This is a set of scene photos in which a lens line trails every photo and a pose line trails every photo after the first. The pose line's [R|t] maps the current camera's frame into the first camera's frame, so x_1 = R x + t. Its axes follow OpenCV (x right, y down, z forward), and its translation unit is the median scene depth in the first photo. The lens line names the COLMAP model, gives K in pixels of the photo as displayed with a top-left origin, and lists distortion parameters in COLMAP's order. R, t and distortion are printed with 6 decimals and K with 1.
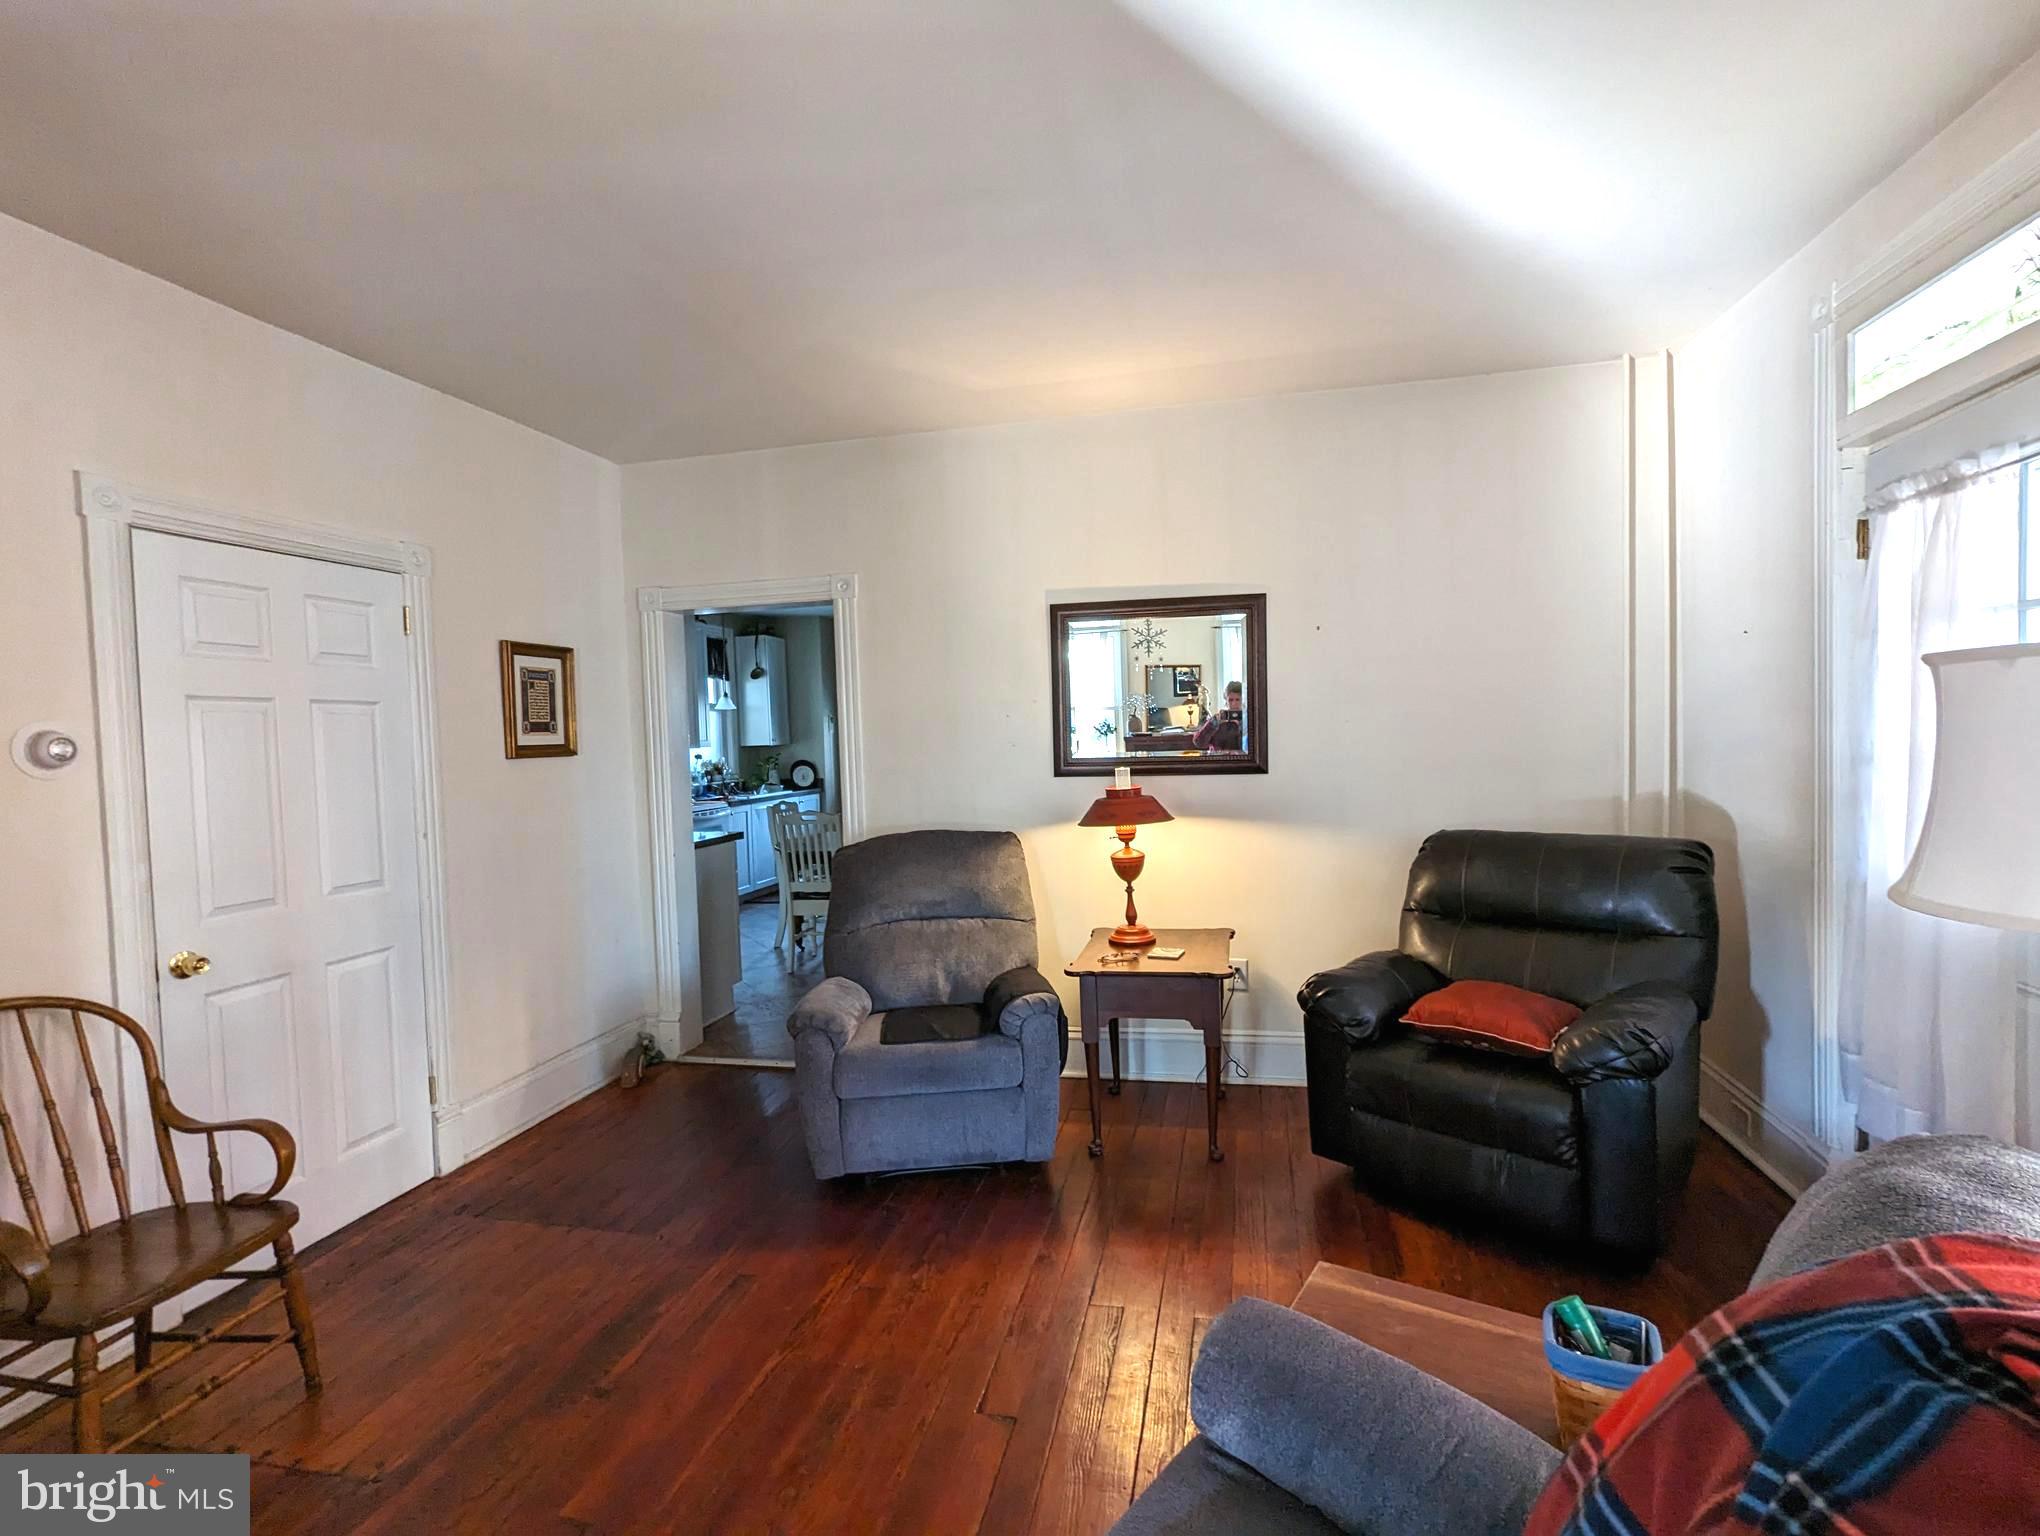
lens RADIAL K [[967.2, 0, 1021.7], [0, 967.2, 771.2], [0, 0, 1]] dist [-0.001533, -0.000662]
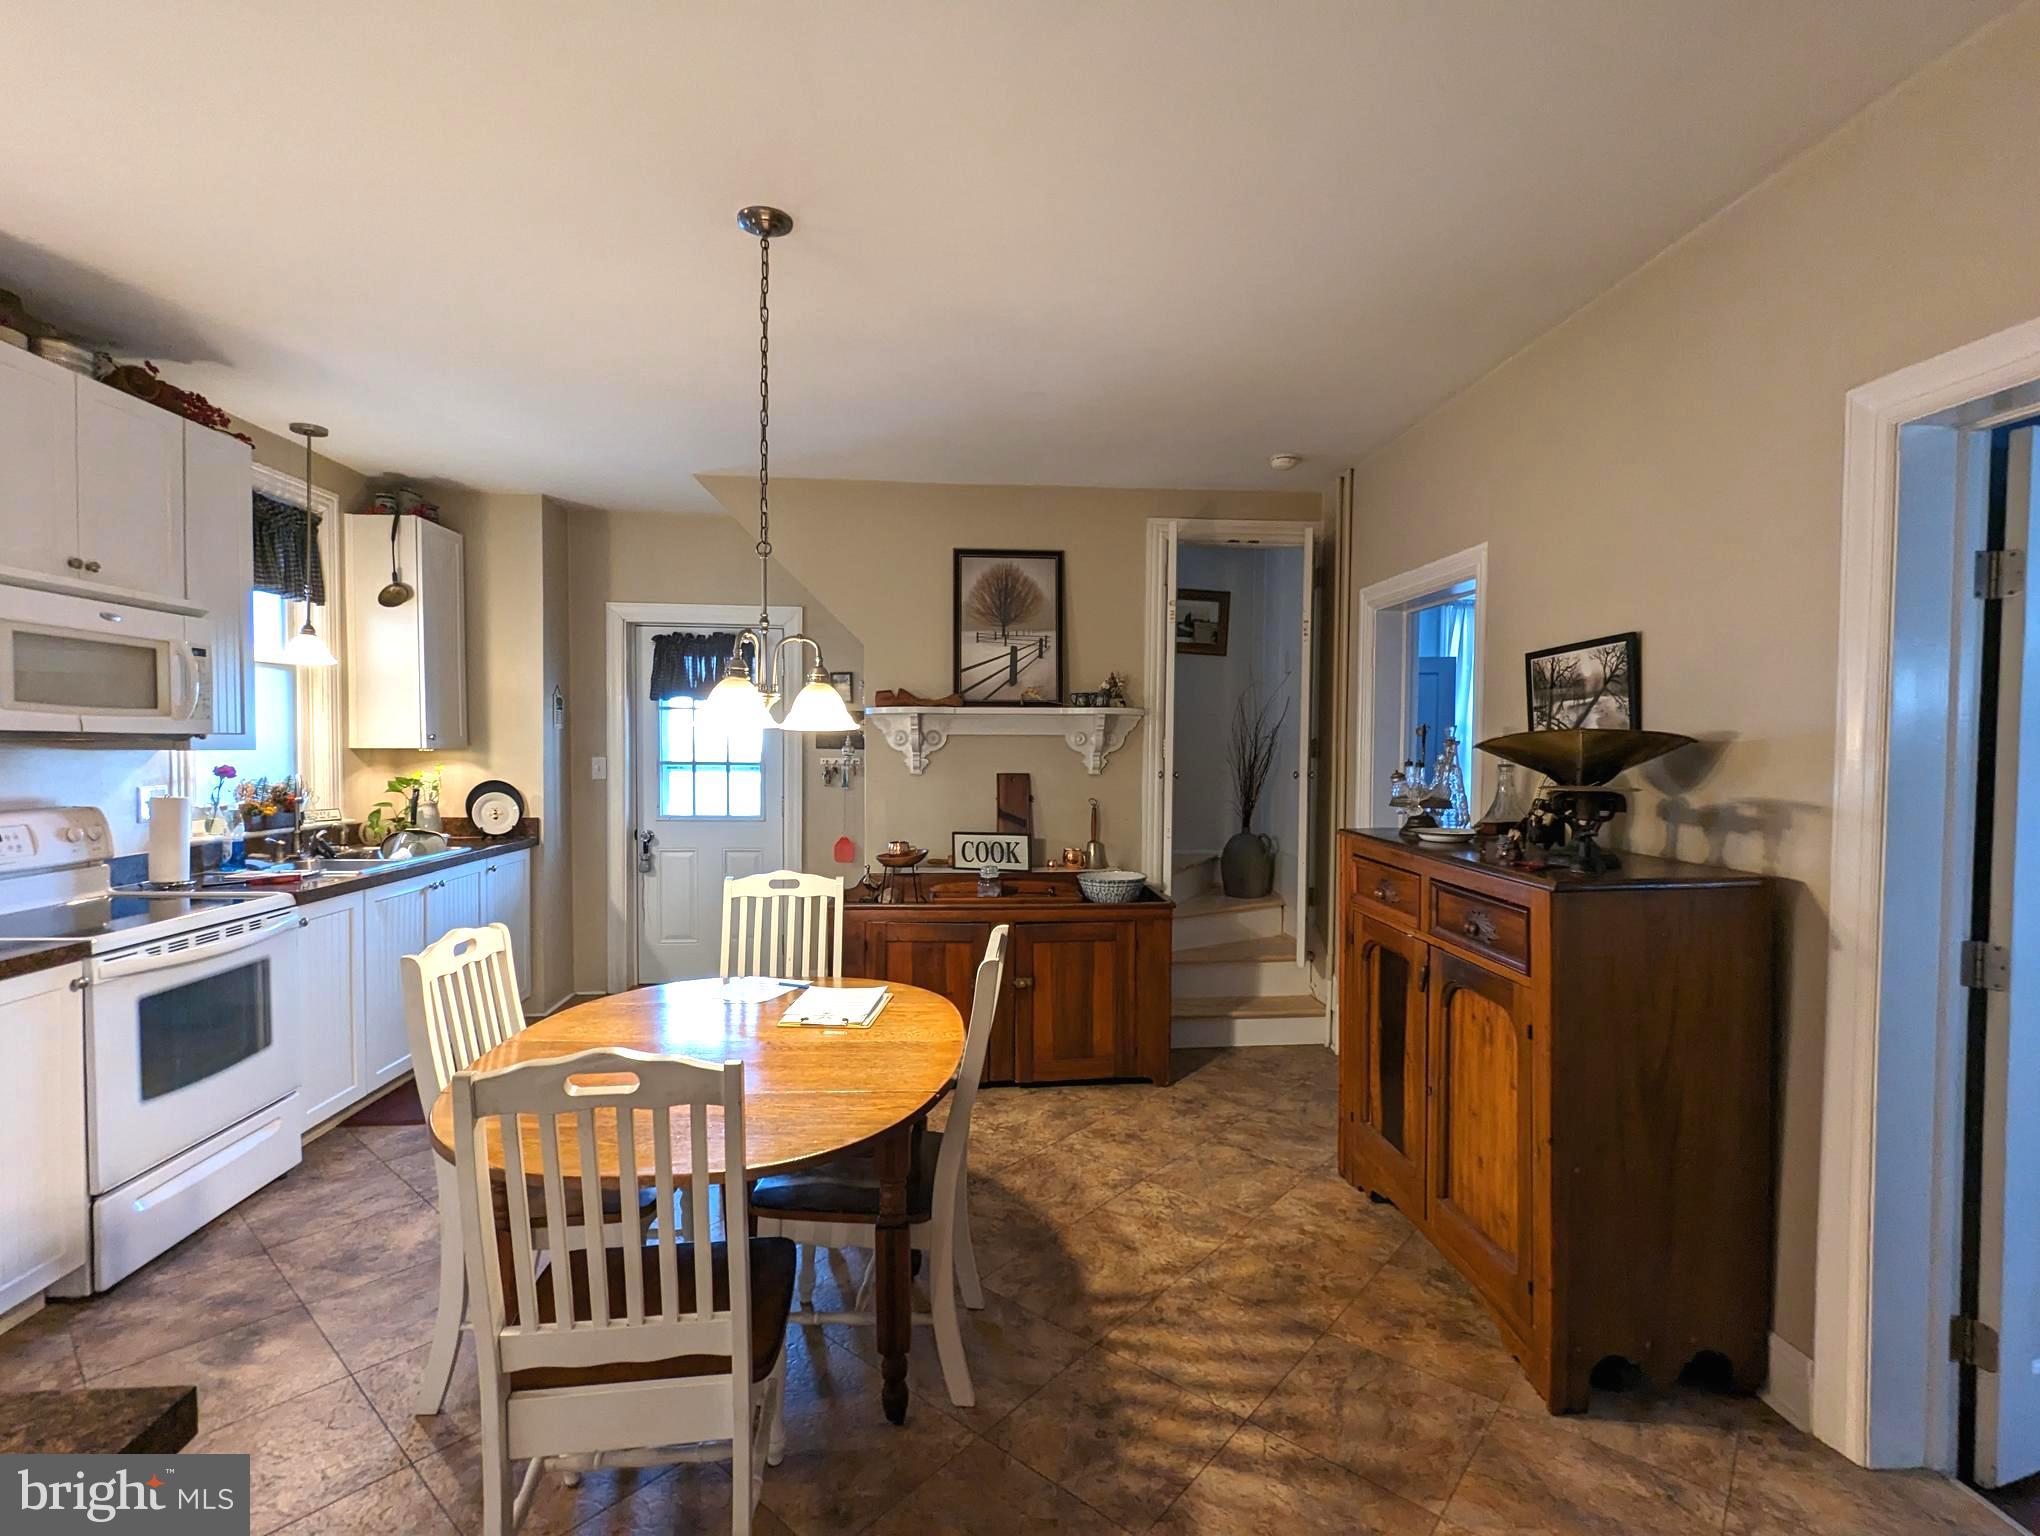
lens RADIAL K [[967.2, 0, 1025.2], [0, 967.2, 765.6], [0, 0, 1]] dist [-0.001533, -0.000662]
pose [[0.952898, 0.028041, 0.301991, -0.123481], [-0.023796, 0.999560, -0.017729, -0.017693], [-0.302355, 0.009708, 0.953146, 0.470923]]
